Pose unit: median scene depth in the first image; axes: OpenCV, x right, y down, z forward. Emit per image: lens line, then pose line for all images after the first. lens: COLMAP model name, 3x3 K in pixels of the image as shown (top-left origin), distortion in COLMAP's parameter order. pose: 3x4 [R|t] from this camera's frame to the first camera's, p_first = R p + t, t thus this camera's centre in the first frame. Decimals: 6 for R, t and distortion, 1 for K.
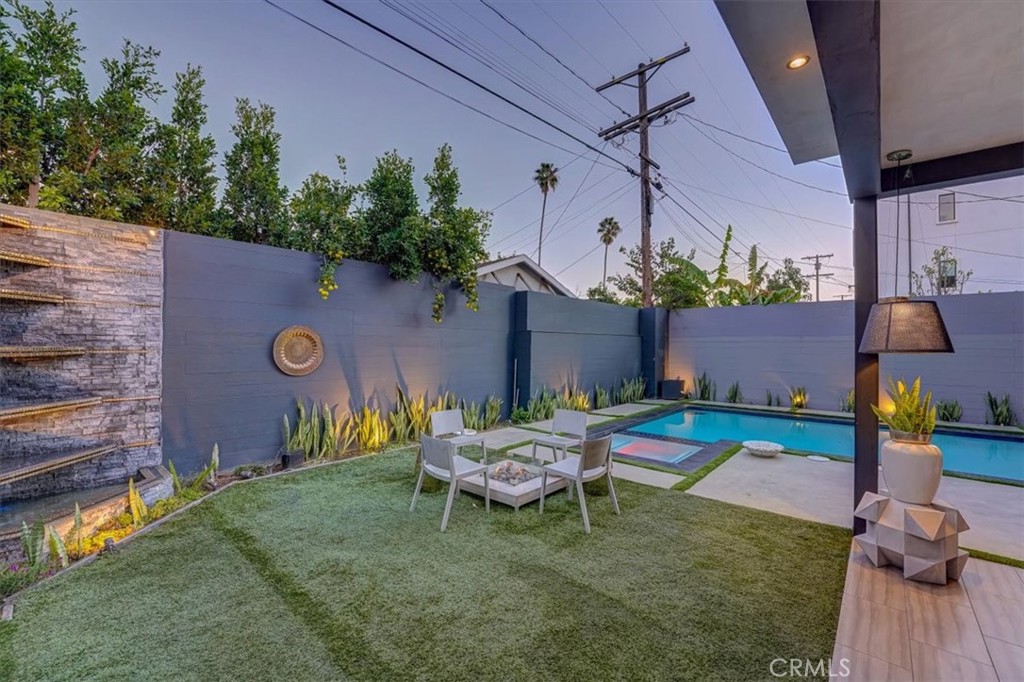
lens RADIAL K [[418.8, 0, 504.6], [0, 418.8, 339.2], [0, 0, 1]] dist [-0.026965, 0.002638]
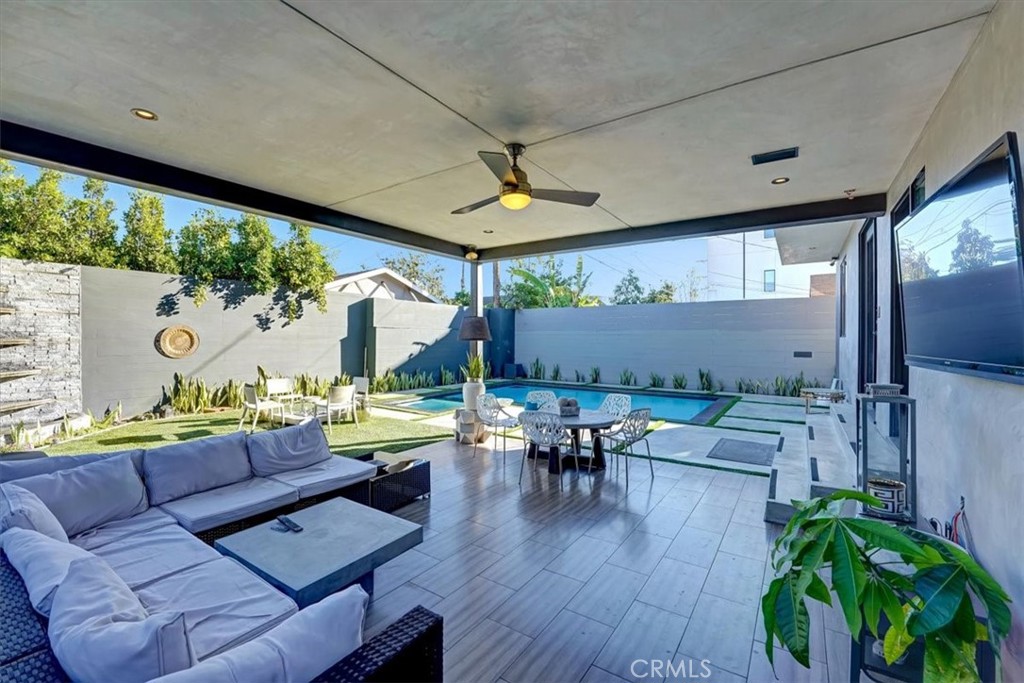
lens RADIAL K [[418.8, 0, 510.9], [0, 418.8, 339.7], [0, 0, 1]] dist [-0.026965, 0.002638]
pose [[0.990192, -0.003862, 0.139662, 0.437843], [0.001284, 0.999827, 0.018546, -0.005022], [-0.139710, -0.018185, 0.990026, -0.584612]]
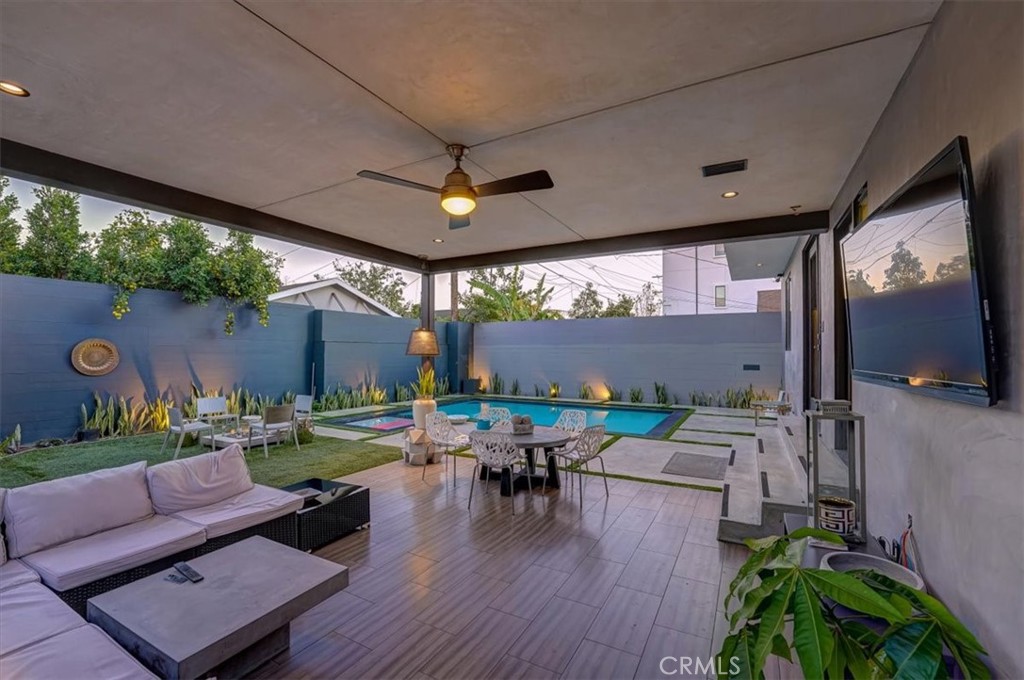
lens RADIAL K [[418.8, 0, 515.0], [0, 418.8, 347.8], [0, 0, 1]] dist [-0.026965, 0.002638]
pose [[0.971633, -0.003008, 0.236473, 0.465540], [0.001793, 0.999984, 0.005351, -0.006583], [-0.236486, -0.004775, 0.971623, -0.551318]]
